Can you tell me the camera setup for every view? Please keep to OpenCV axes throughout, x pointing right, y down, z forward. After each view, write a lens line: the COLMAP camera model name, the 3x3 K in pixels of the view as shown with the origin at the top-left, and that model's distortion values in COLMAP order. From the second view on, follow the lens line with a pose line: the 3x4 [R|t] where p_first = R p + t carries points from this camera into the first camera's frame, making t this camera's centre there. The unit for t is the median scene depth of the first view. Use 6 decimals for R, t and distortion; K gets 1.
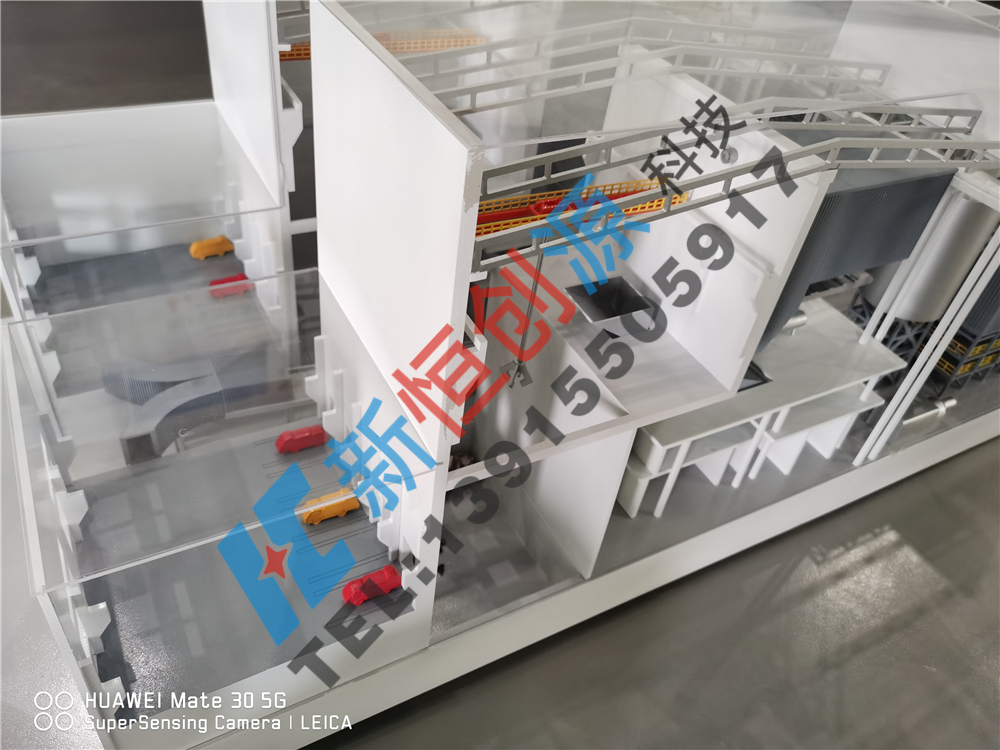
lens RADIAL K [[782.2, 0, 498.4], [0, 782.2, 375.9], [0, 0, 1]] dist [0.011899, -0.015433]
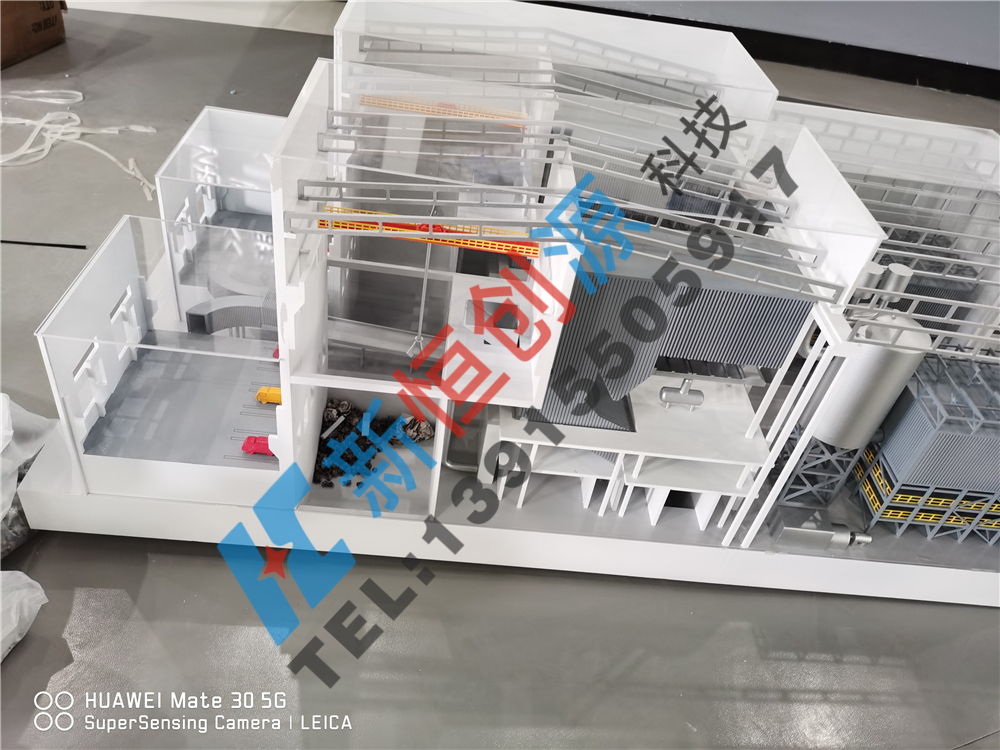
lens RADIAL K [[782.2, 0, 499.4], [0, 782.2, 379.1], [0, 0, 1]] dist [0.011899, -0.015433]
pose [[0.882080, 0.306329, -0.357907, 0.583731], [-0.335883, 0.941650, -0.021854, 0.027092], [0.330329, 0.139492, 0.933501, -0.203767]]
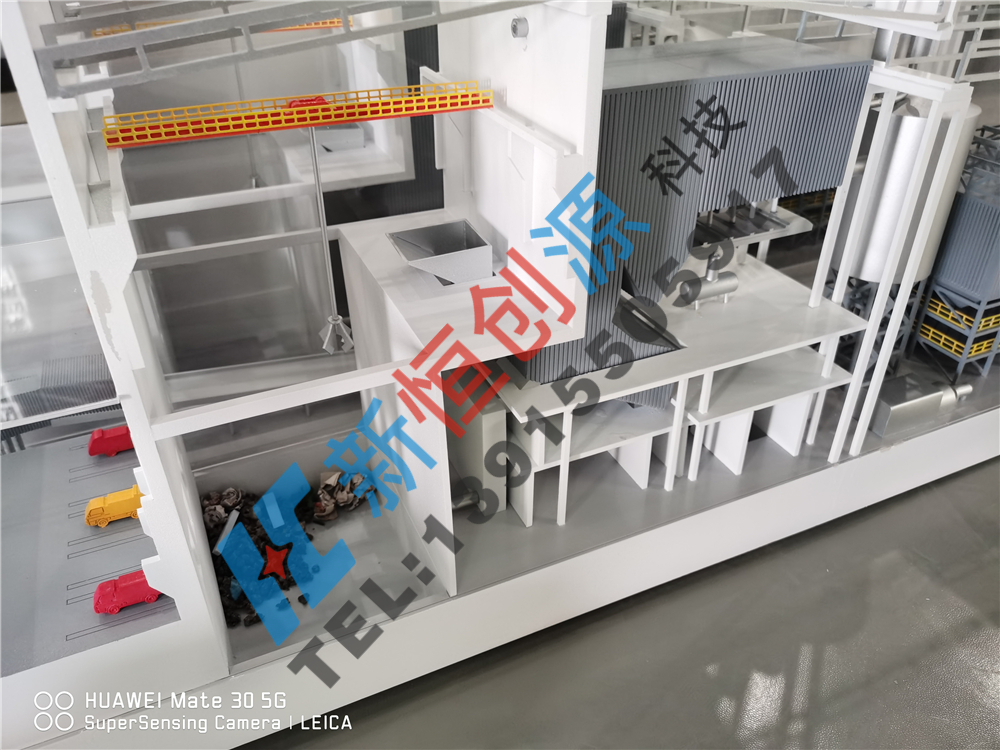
lens RADIAL K [[782.2, 0, 505.0], [0, 782.2, 375.3], [0, 0, 1]] dist [0.011899, -0.015433]
pose [[0.989885, -0.064748, -0.126236, 0.270327], [0.045648, 0.987825, -0.148719, 0.151487], [0.134328, 0.141452, 0.980789, 0.182000]]
